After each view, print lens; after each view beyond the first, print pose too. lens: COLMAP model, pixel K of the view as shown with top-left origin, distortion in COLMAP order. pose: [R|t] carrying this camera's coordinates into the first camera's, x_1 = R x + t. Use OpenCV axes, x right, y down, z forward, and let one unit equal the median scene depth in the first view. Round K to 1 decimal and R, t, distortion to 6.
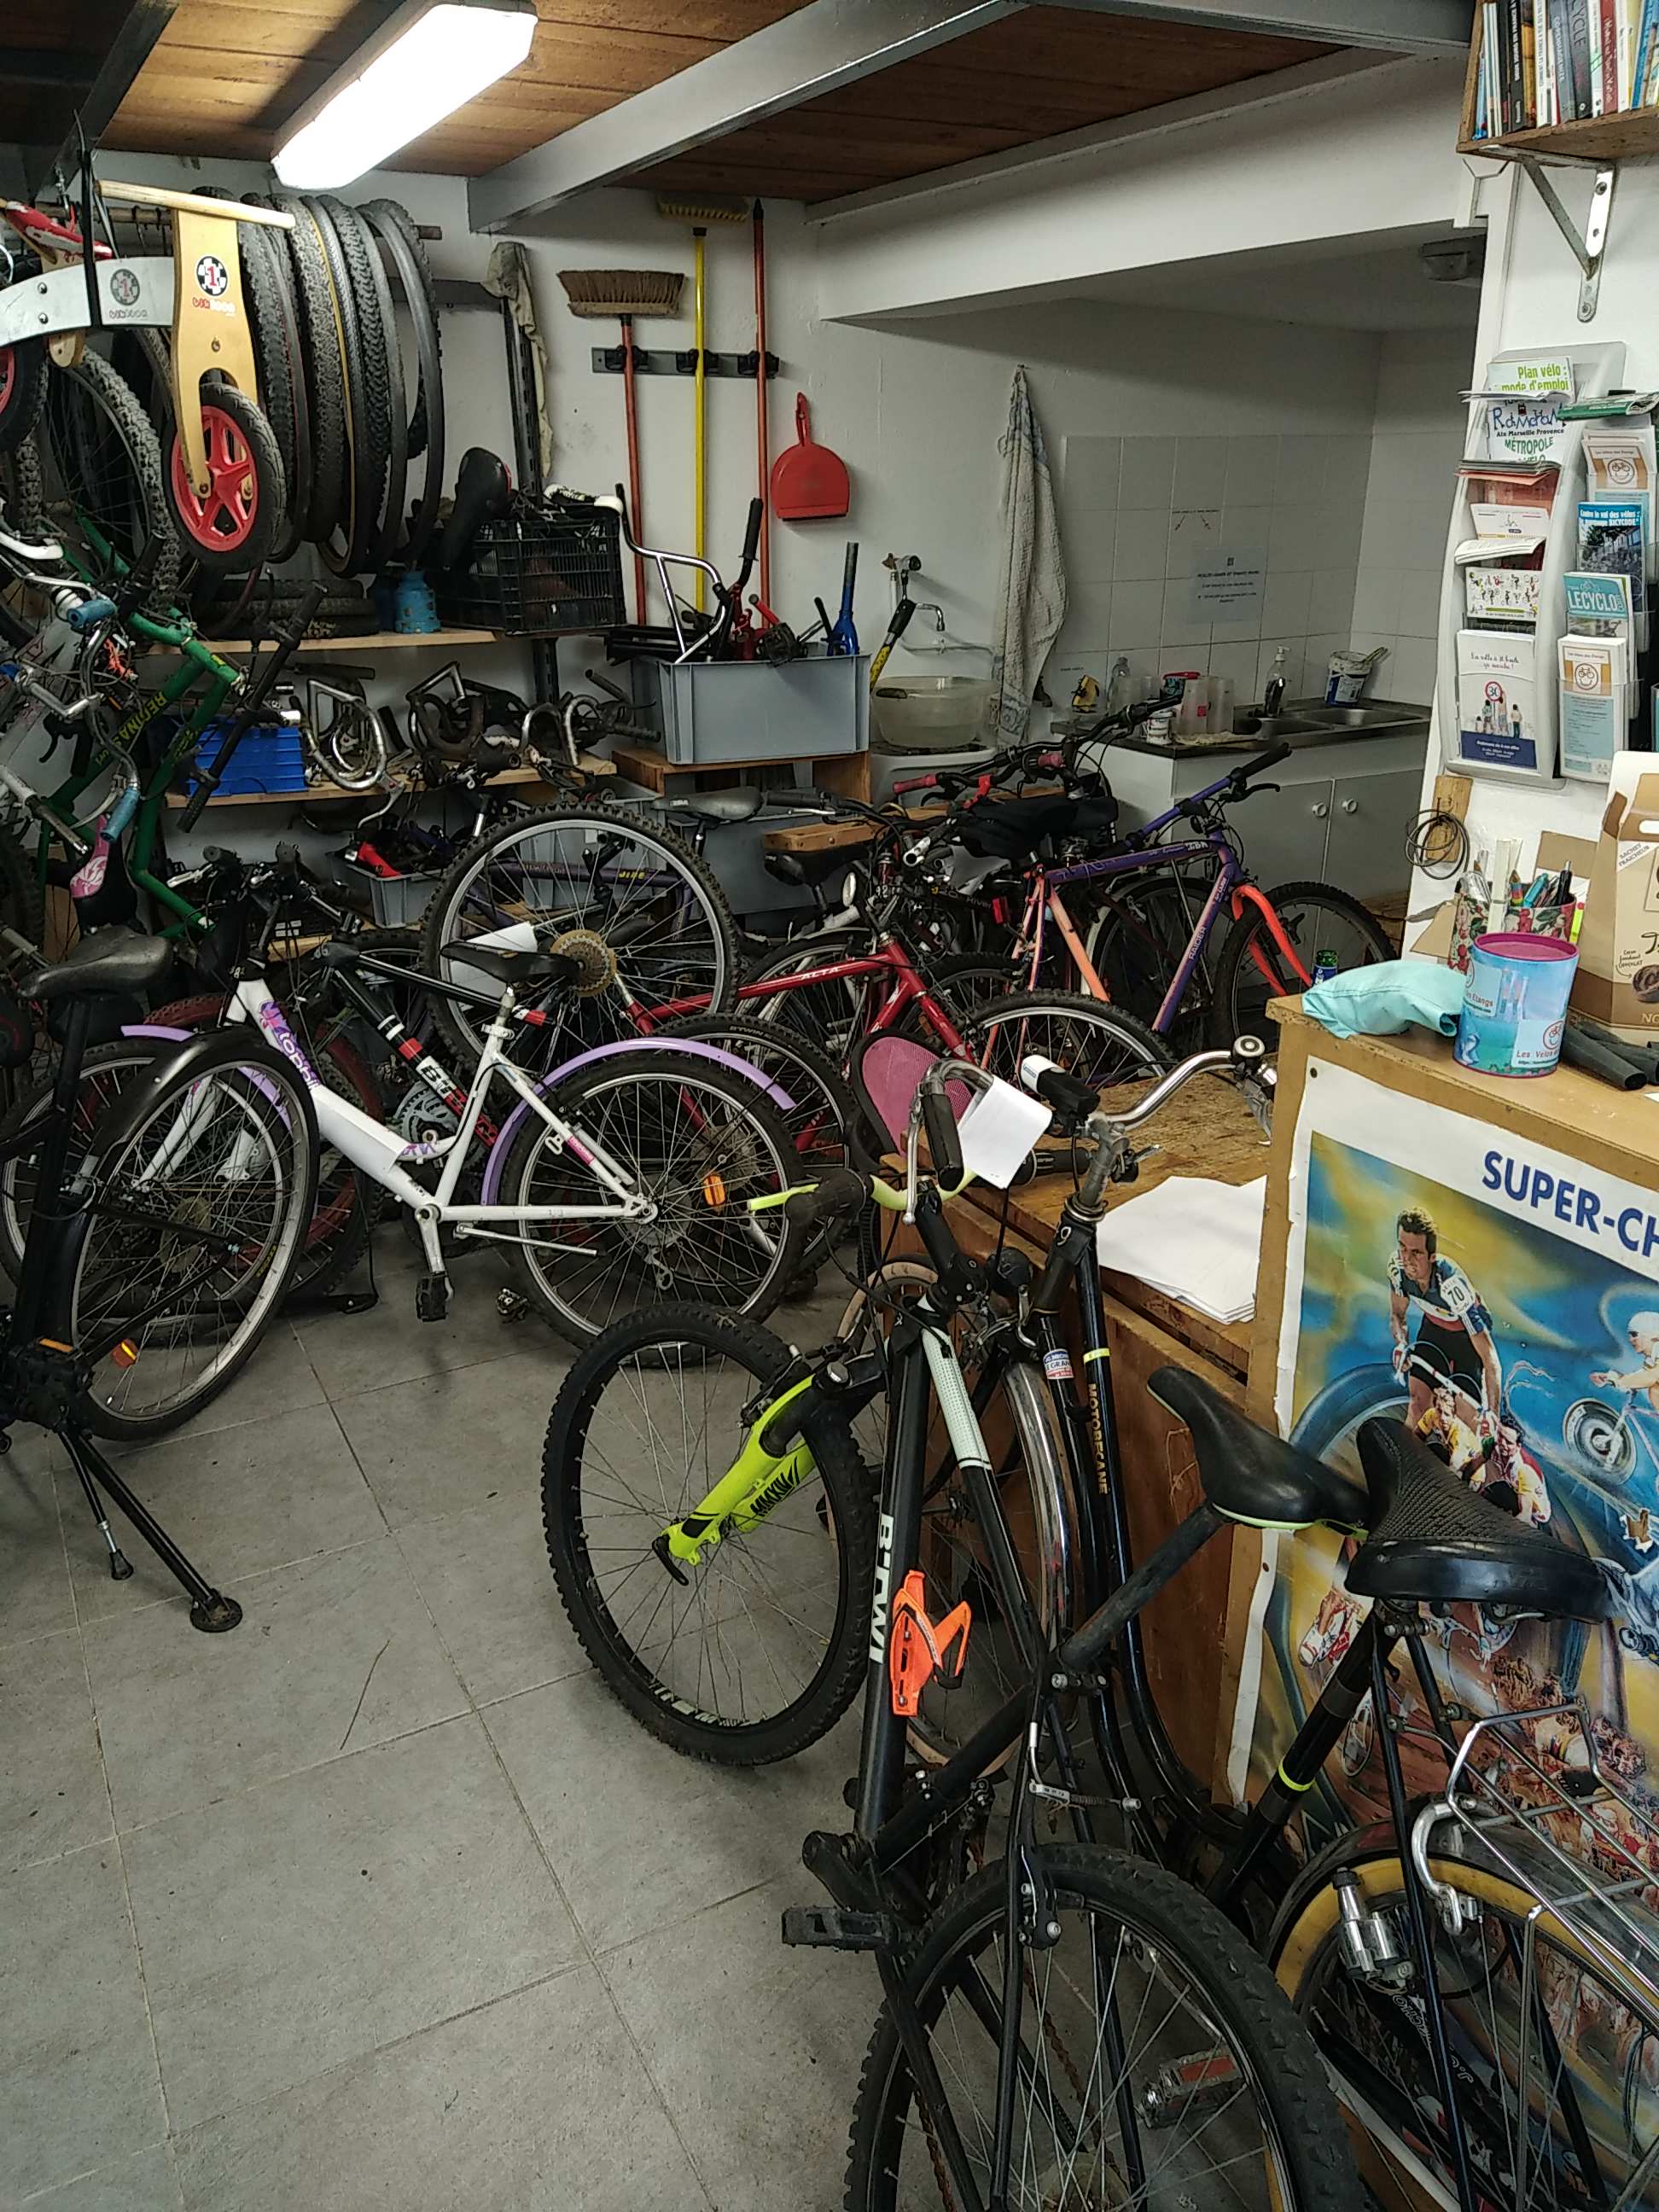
lens RADIAL K [[1626.1, 0, 826.7], [0, 1626.1, 1106.2], [0, 0, 1]] dist [0.123172, -0.177863]
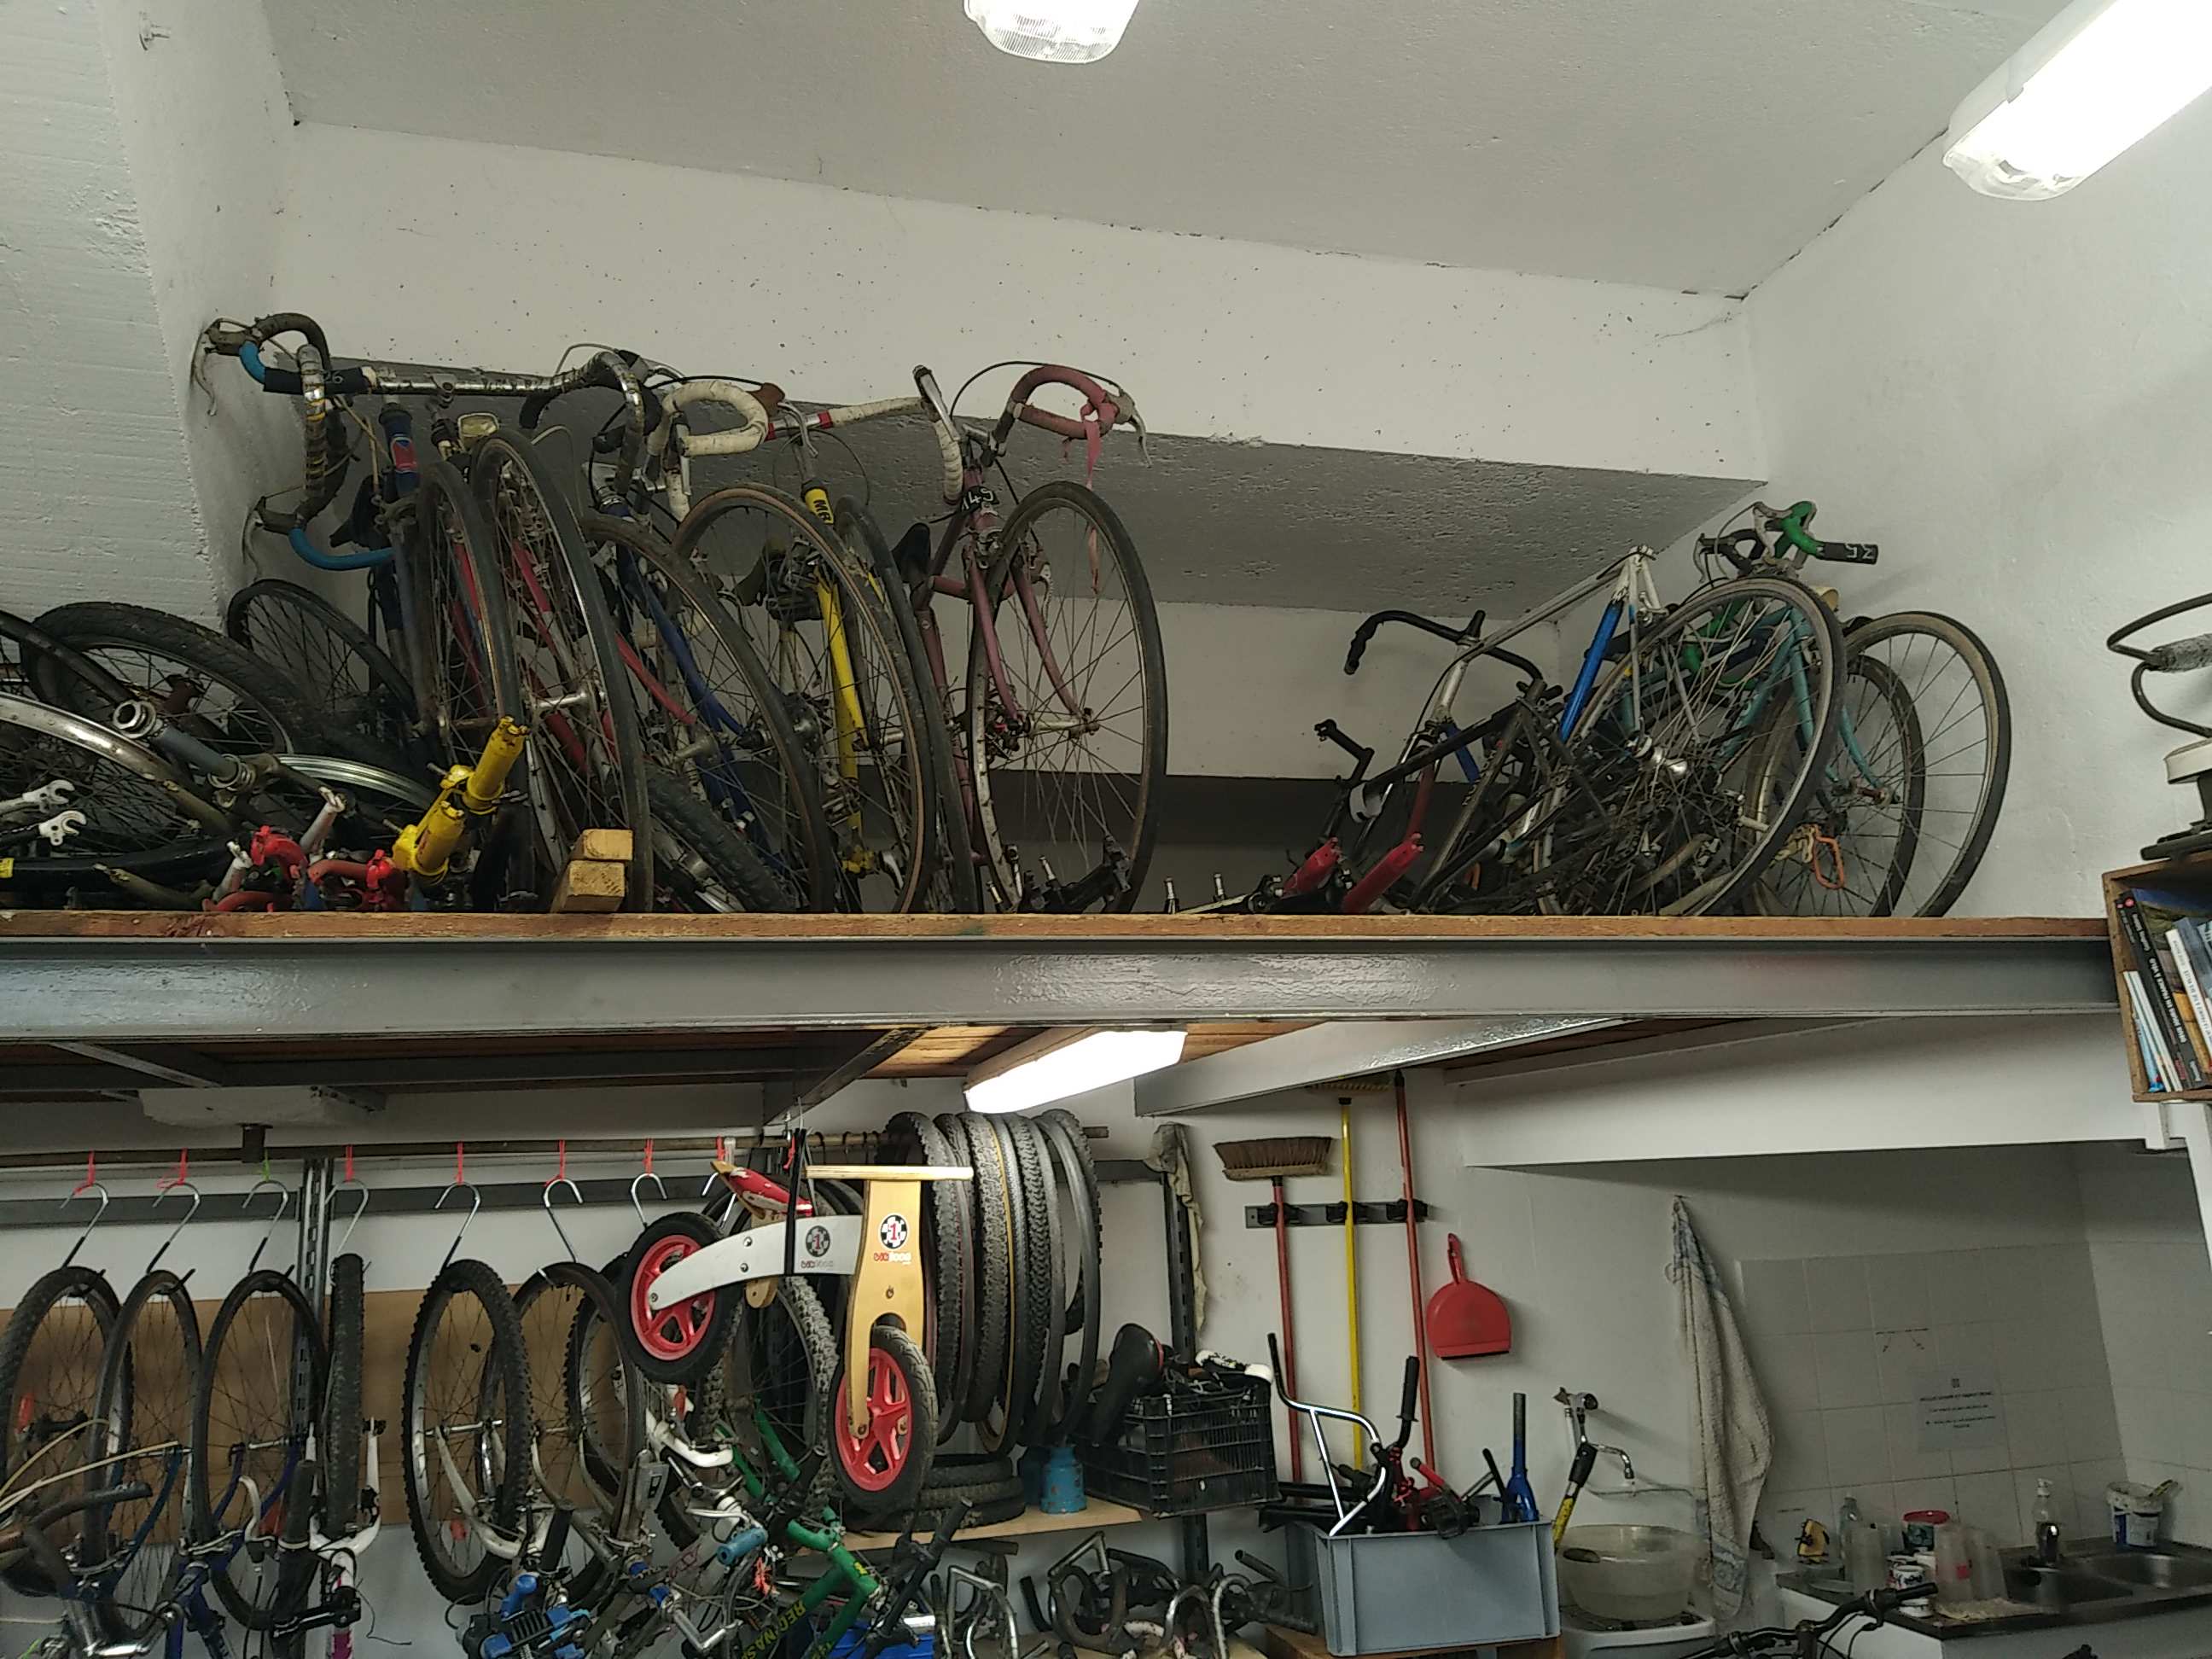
lens RADIAL K [[1626.1, 0, 1106.9], [0, 1626.1, 822.4], [0, 0, 1]] dist [0.123172, -0.177863]
pose [[0.974847, -0.078228, -0.208695, 0.008960], [-0.048559, 0.839333, -0.541445, -0.096124], [0.217521, 0.537960, 0.814422, 0.002461]]
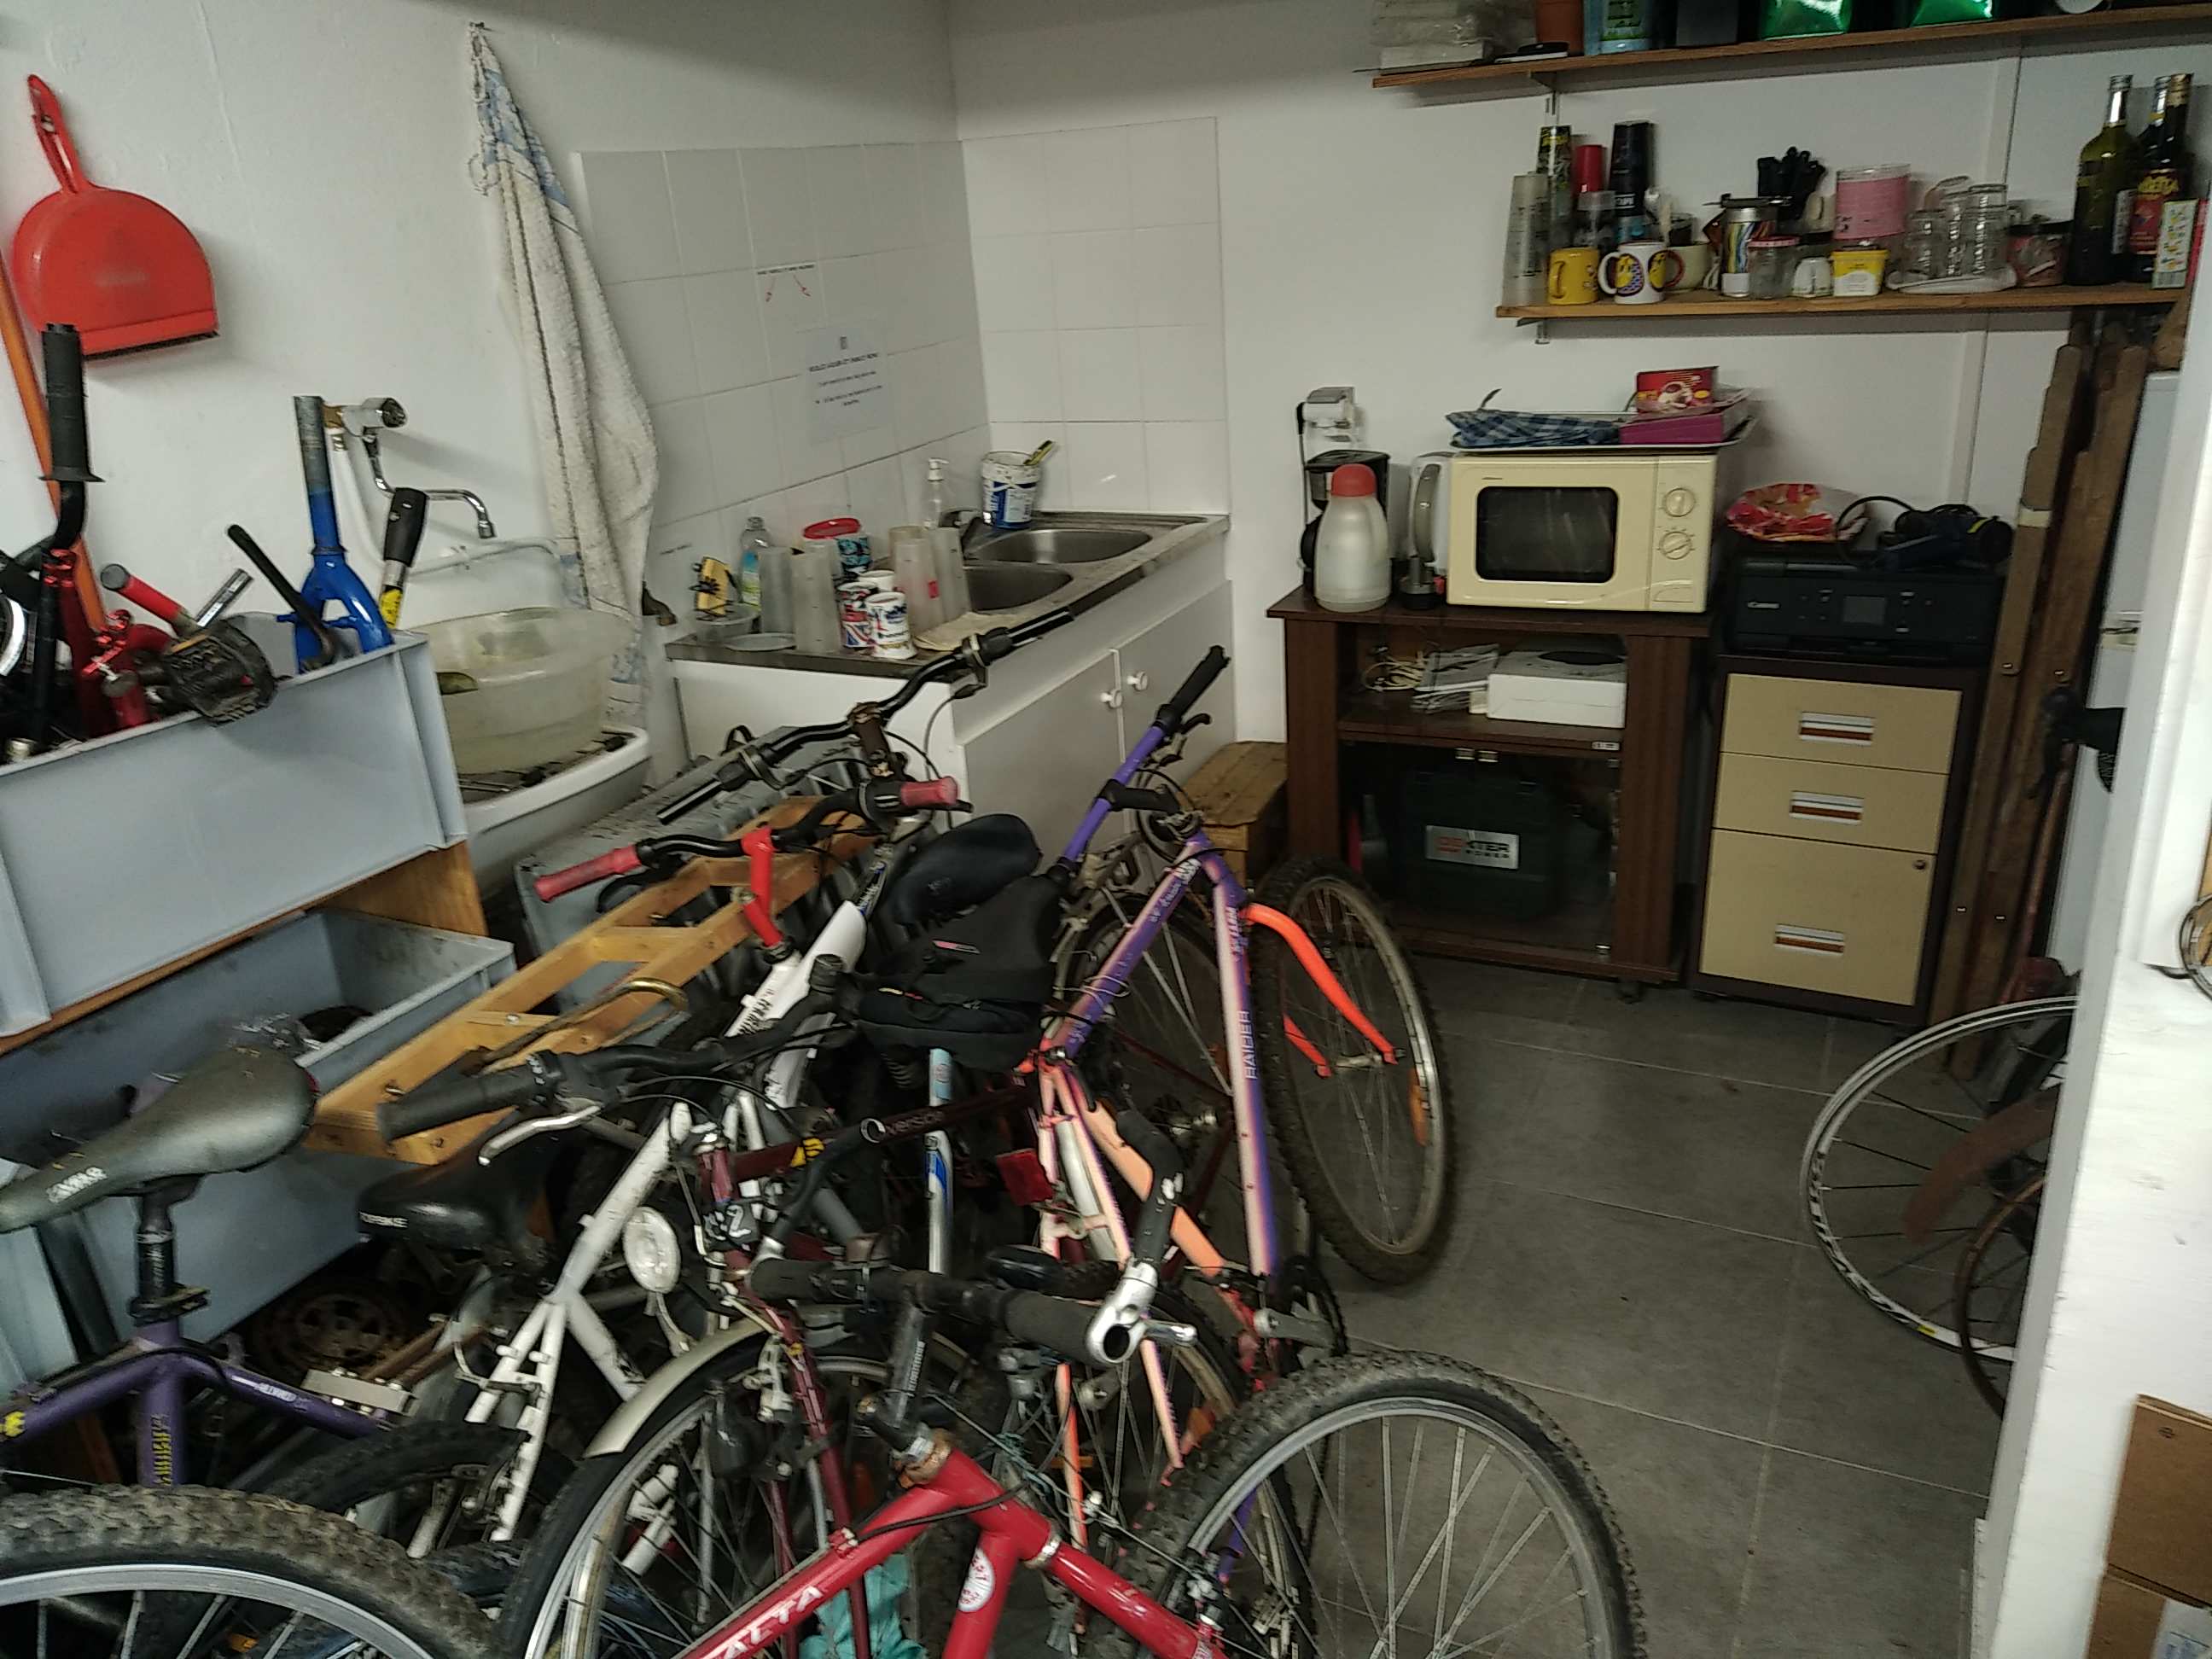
lens RADIAL K [[1624.6, 0, 1105.0], [0, 1624.6, 824.7], [0, 0, 1]] dist [0.098761, -0.124151]
pose [[0.806260, -0.263678, 0.529546, -0.076224], [0.270392, 0.960447, 0.066554, -0.212878], [-0.526150, 0.089525, 0.845666, 0.548933]]
